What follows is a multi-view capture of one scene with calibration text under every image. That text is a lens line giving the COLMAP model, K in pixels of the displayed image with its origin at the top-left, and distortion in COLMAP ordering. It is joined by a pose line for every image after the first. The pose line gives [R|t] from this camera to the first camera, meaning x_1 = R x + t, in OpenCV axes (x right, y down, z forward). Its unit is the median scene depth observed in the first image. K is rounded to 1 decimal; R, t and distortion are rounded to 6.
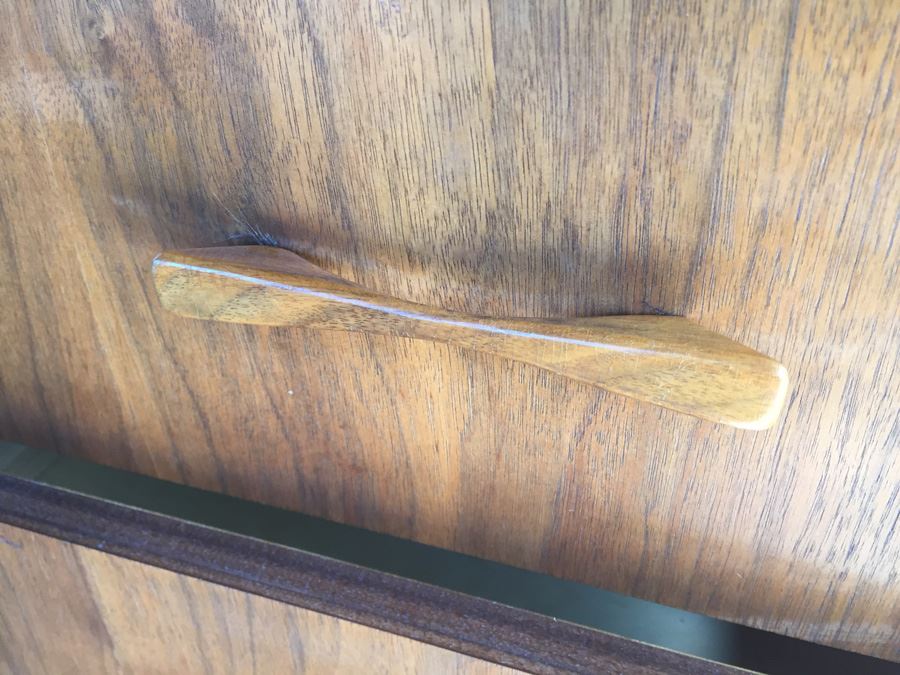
lens RADIAL K [[766.6, 0, 456.1], [0, 766.6, 333.5], [0, 0, 1]] dist [0.091045, -0.130068]
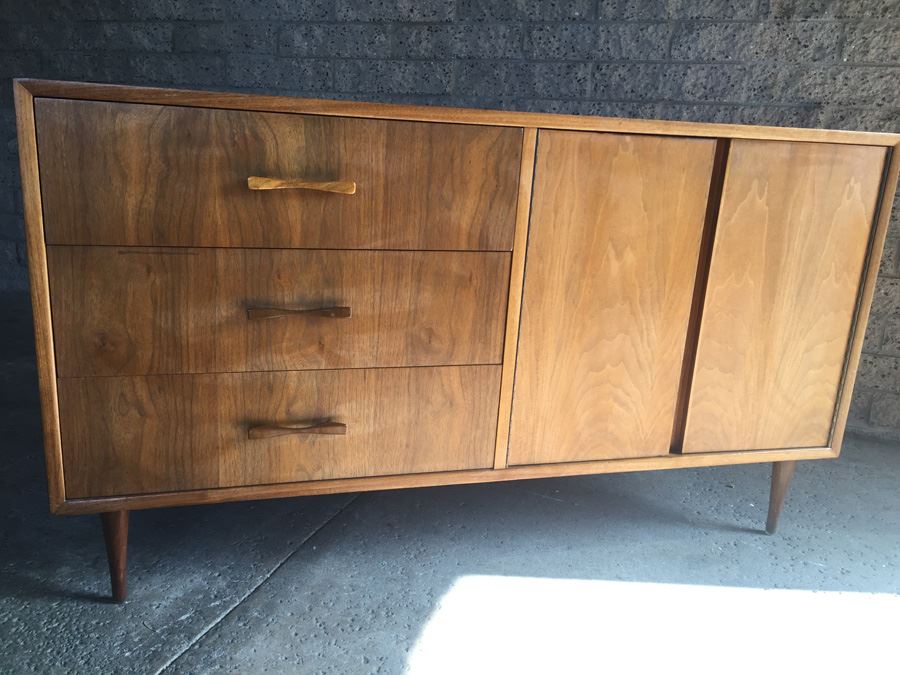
lens RADIAL K [[766.6, 0, 443.4], [0, 766.6, 337.6], [0, 0, 1]] dist [0.091045, -0.130068]
pose [[0.835530, -0.113204, 0.537657, -2.470766], [0.252519, 0.948194, -0.192777, 2.565055], [-0.487980, 0.296839, 0.820830, -4.134089]]
